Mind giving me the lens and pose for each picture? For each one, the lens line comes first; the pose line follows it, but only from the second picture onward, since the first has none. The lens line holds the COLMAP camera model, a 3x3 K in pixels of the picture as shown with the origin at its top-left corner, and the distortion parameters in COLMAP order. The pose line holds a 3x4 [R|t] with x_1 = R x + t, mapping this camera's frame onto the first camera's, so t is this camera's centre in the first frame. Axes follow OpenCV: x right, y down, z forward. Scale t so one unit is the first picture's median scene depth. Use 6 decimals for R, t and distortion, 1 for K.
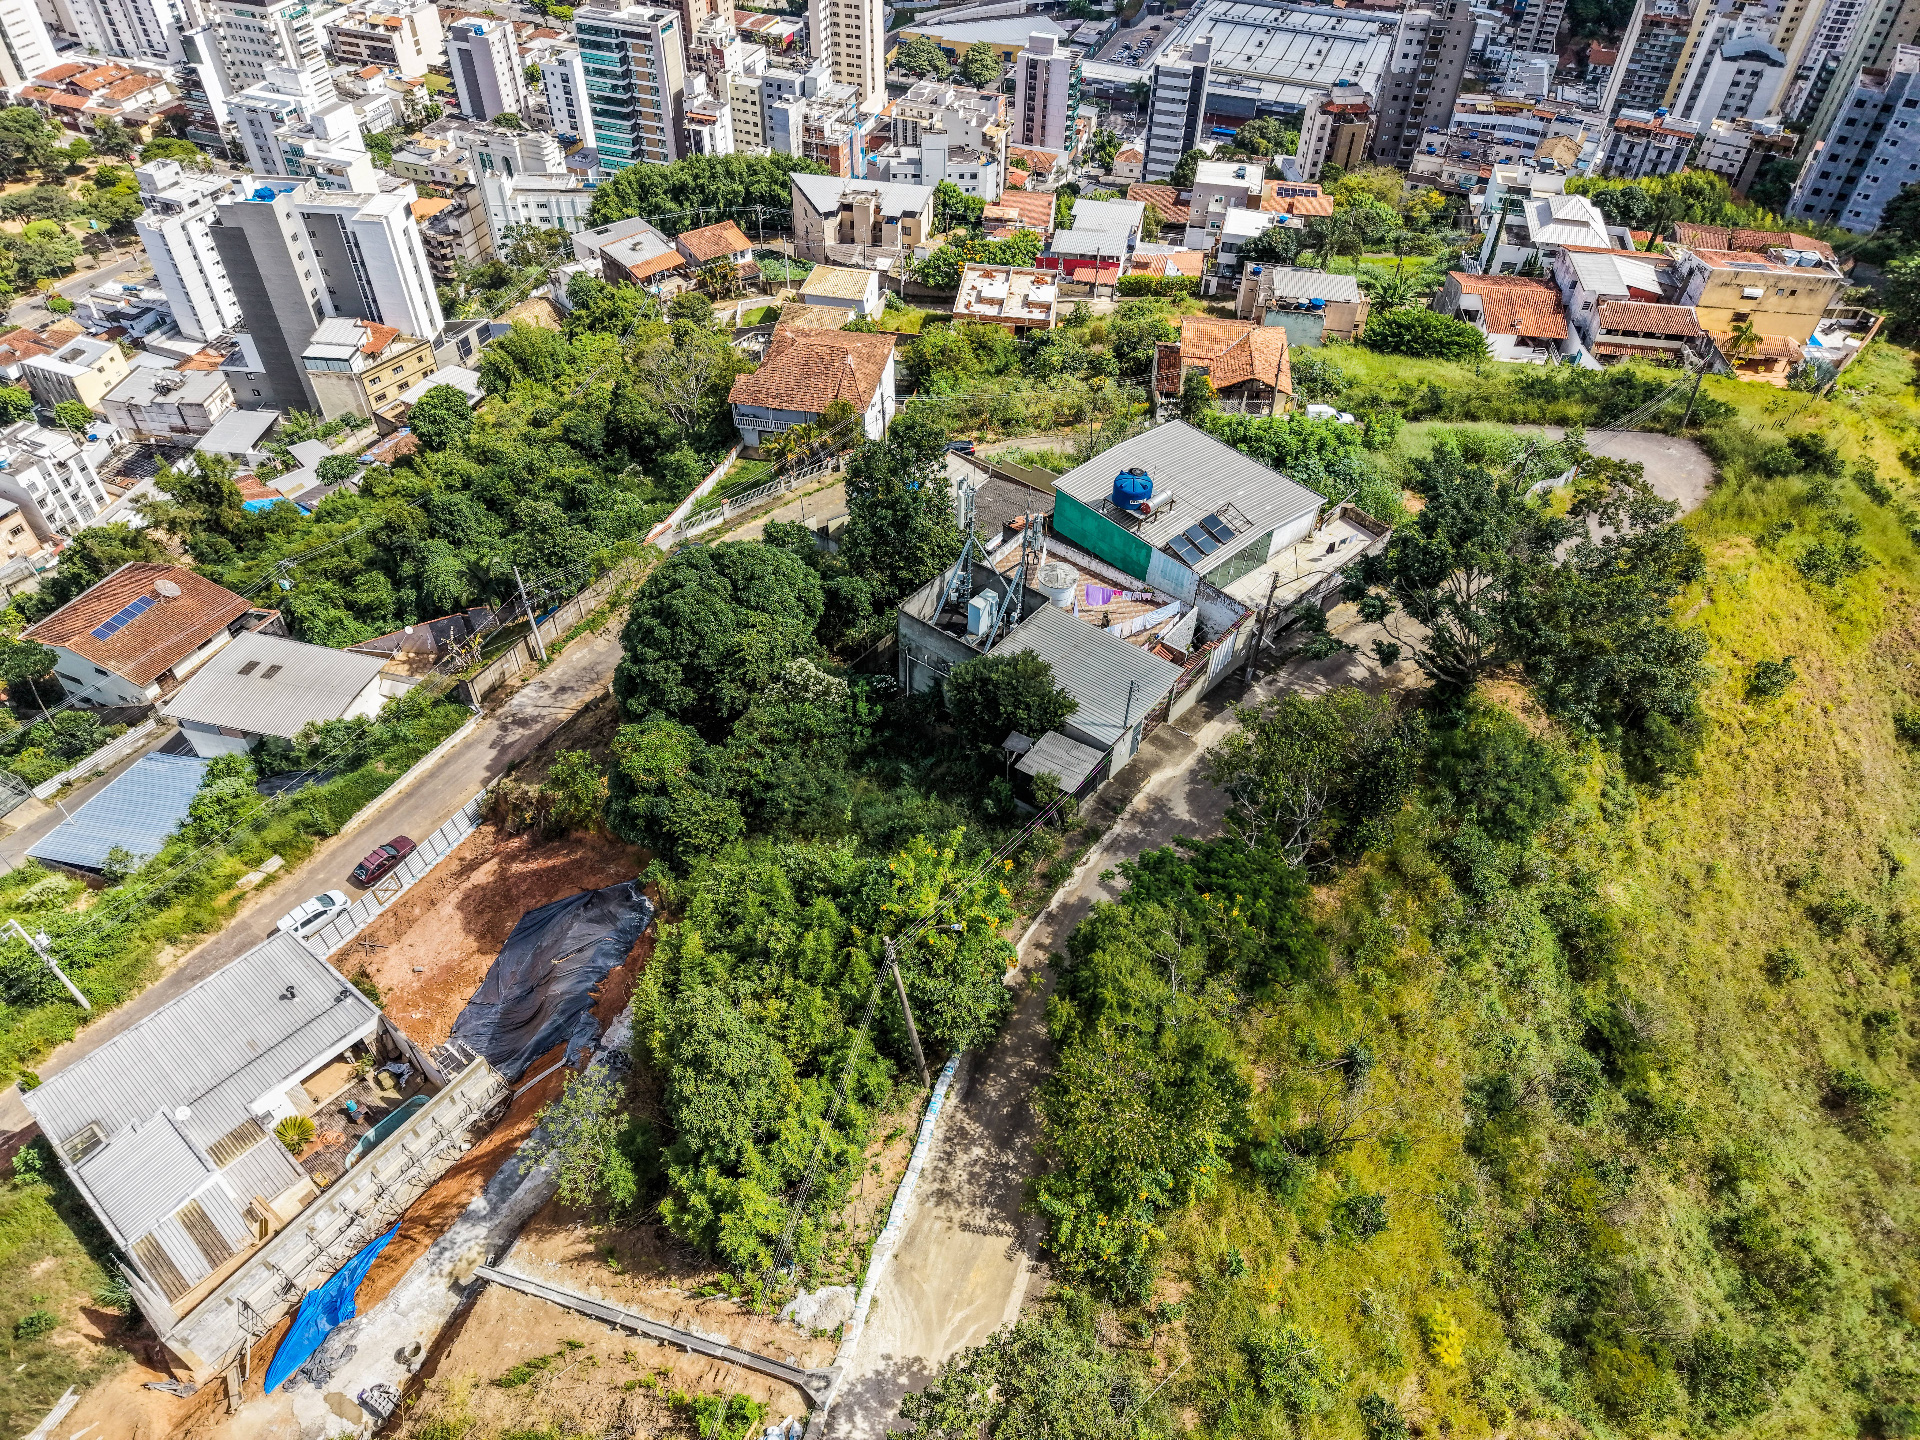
lens RADIAL K [[1280.3, 0, 960.0], [0, 1280.3, 720.0], [0, 0, 1]] dist [0.022647, -0.019837]
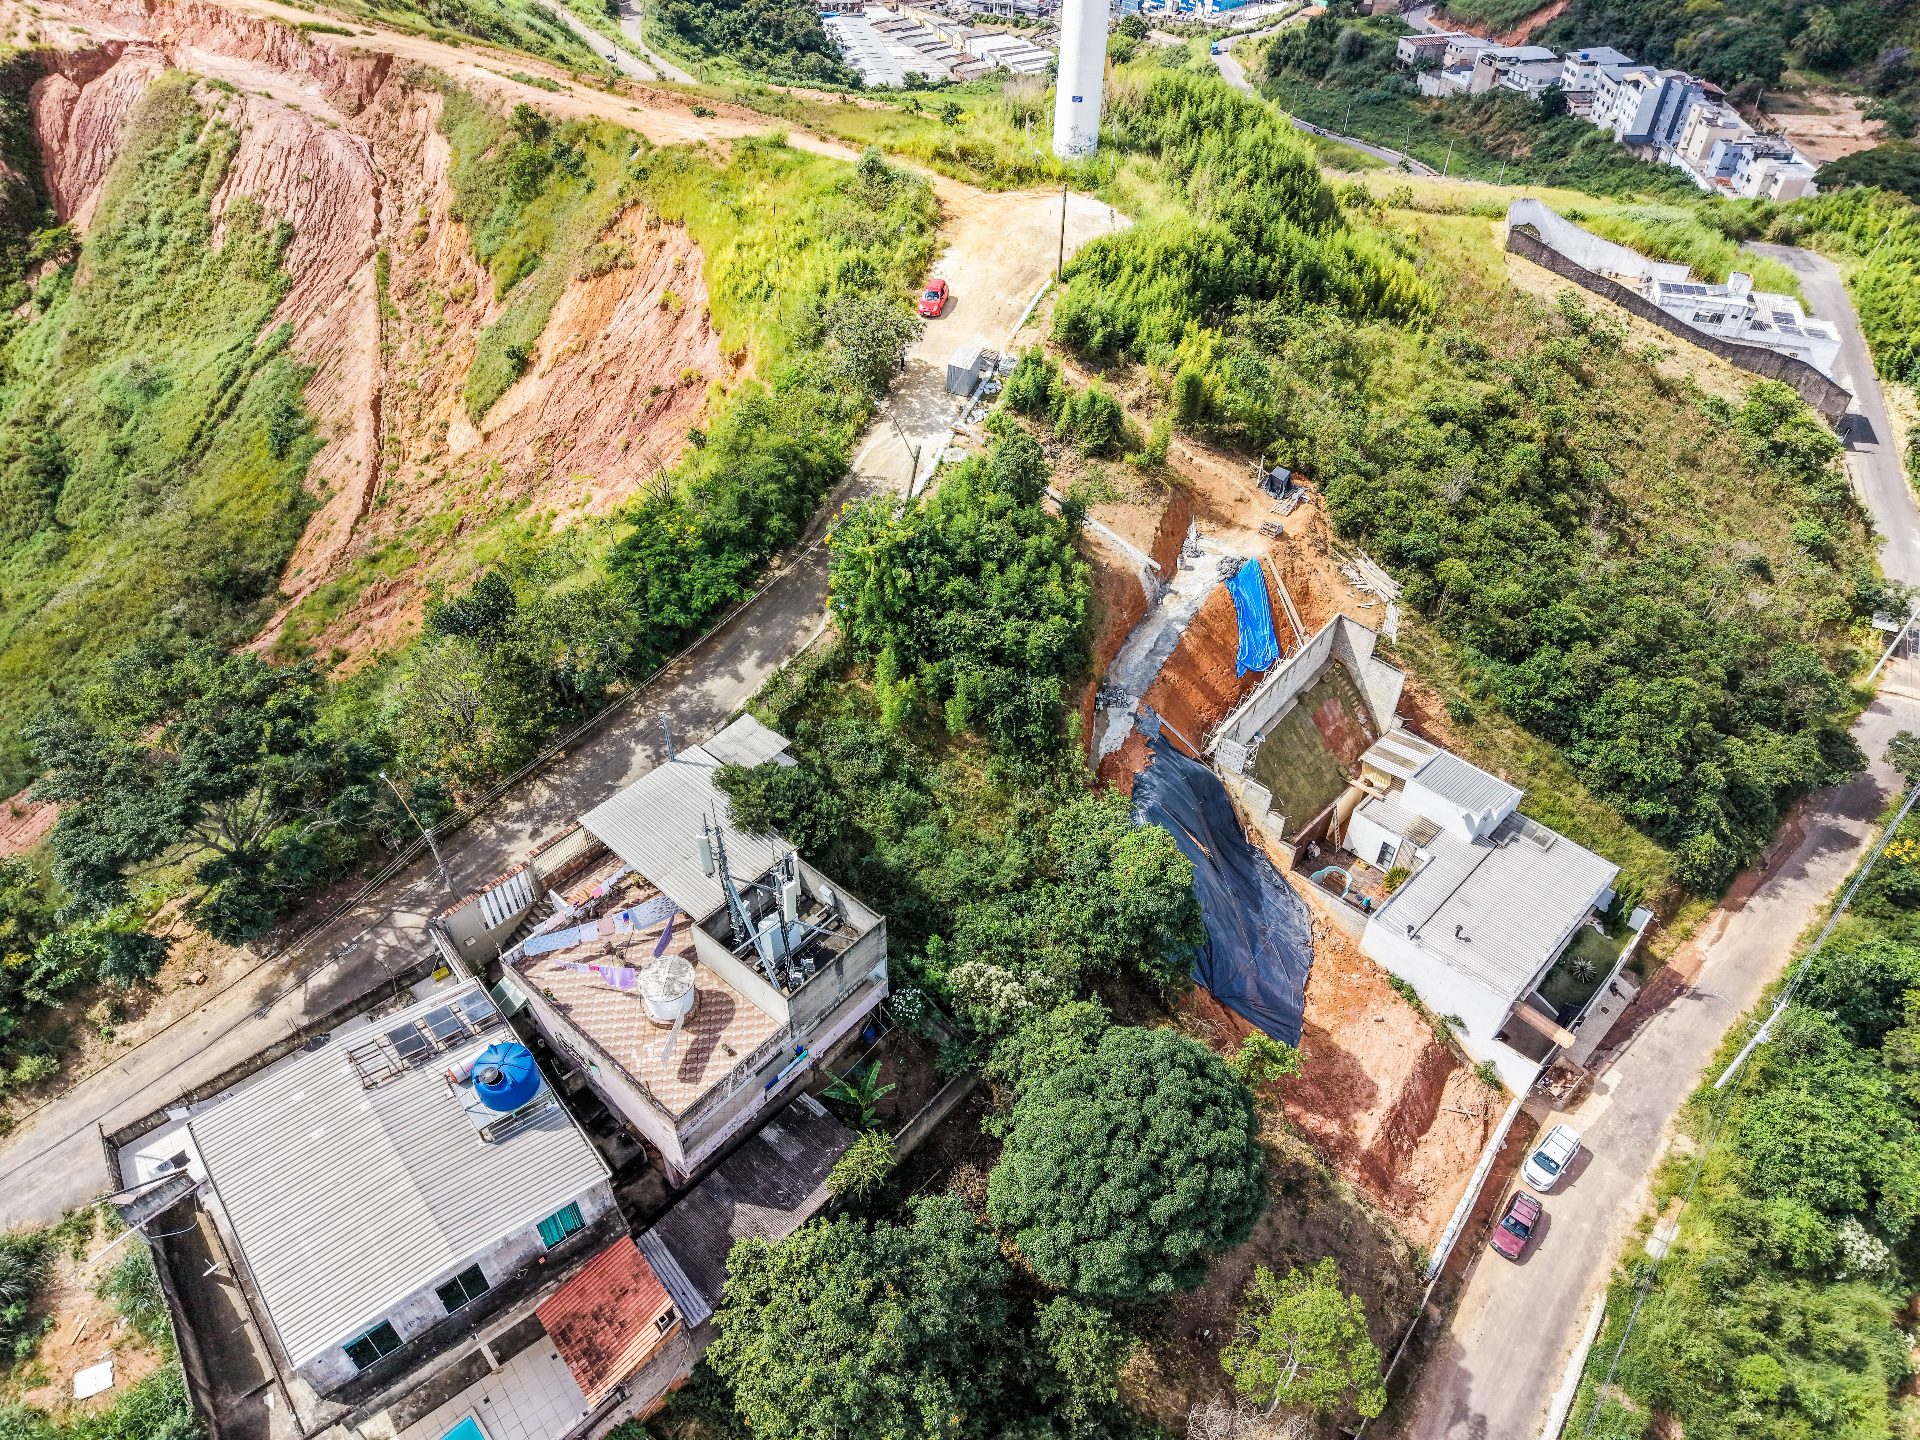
lens RADIAL K [[1280.3, 0, 960.0], [0, 1280.3, 720.0], [0, 0, 1]] dist [0.022647, -0.019837]
pose [[-0.997681, -0.065214, 0.019494, -0.047158], [0.016197, 0.050704, 0.998582, -0.410080], [-0.066110, 0.996582, -0.049530, 0.410101]]
